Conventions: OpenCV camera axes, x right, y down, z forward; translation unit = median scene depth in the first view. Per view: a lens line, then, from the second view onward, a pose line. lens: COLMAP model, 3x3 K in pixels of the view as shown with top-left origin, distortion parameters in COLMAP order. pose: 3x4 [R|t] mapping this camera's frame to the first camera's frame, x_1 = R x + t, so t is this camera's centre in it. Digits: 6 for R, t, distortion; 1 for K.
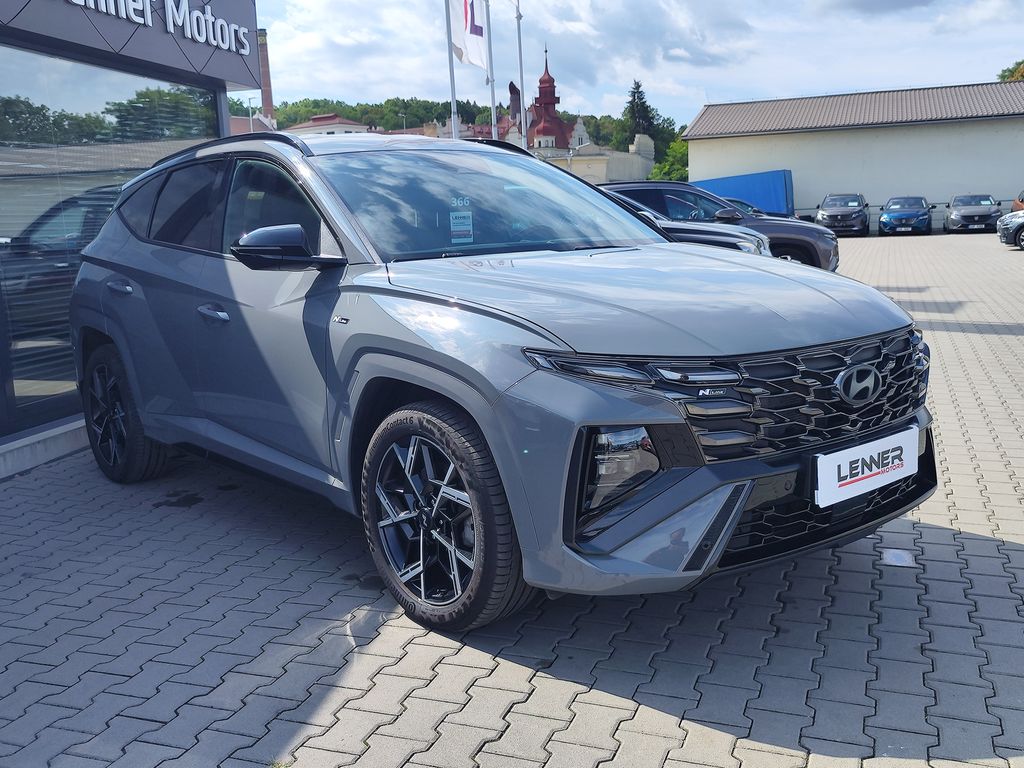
lens RADIAL K [[1043.2, 0, 500.7], [0, 1043.2, 388.3], [0, 0, 1]] dist [0.017717, -0.007132]
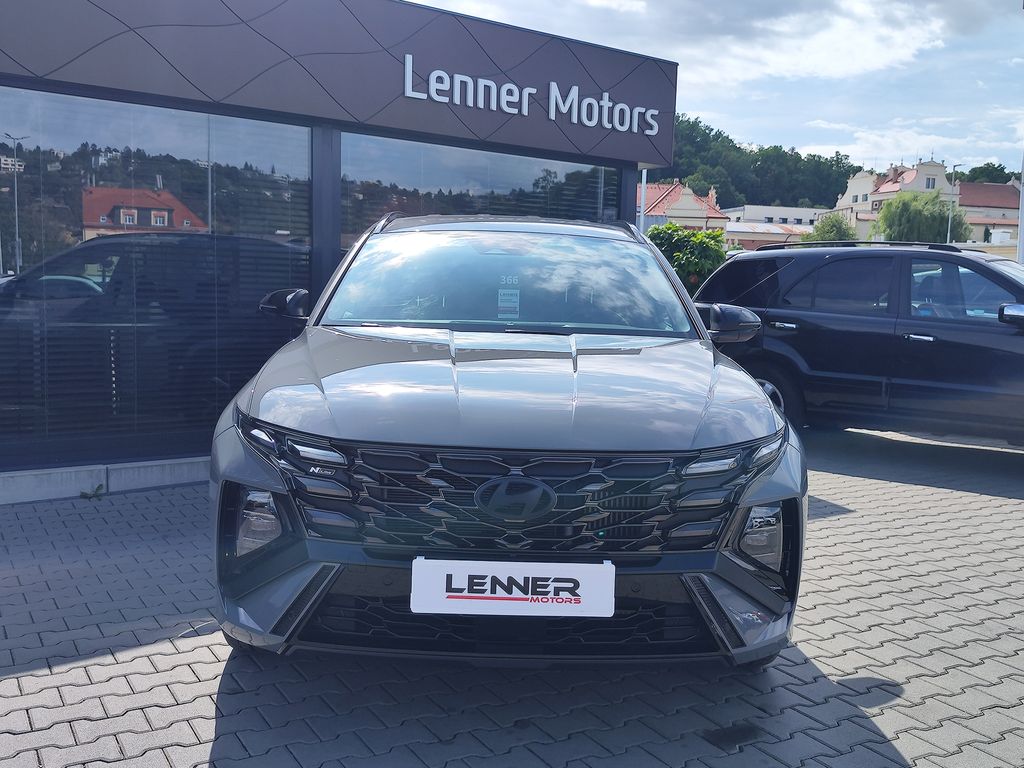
lens RADIAL K [[1043.2, 0, 500.7], [0, 1043.2, 388.3], [0, 0, 1]] dist [0.017717, -0.007132]
pose [[0.775001, 0.125111, -0.619451, 0.848930], [-0.161954, 0.986793, -0.003318, -0.089899], [0.610855, 0.102894, 0.785028, 0.244361]]
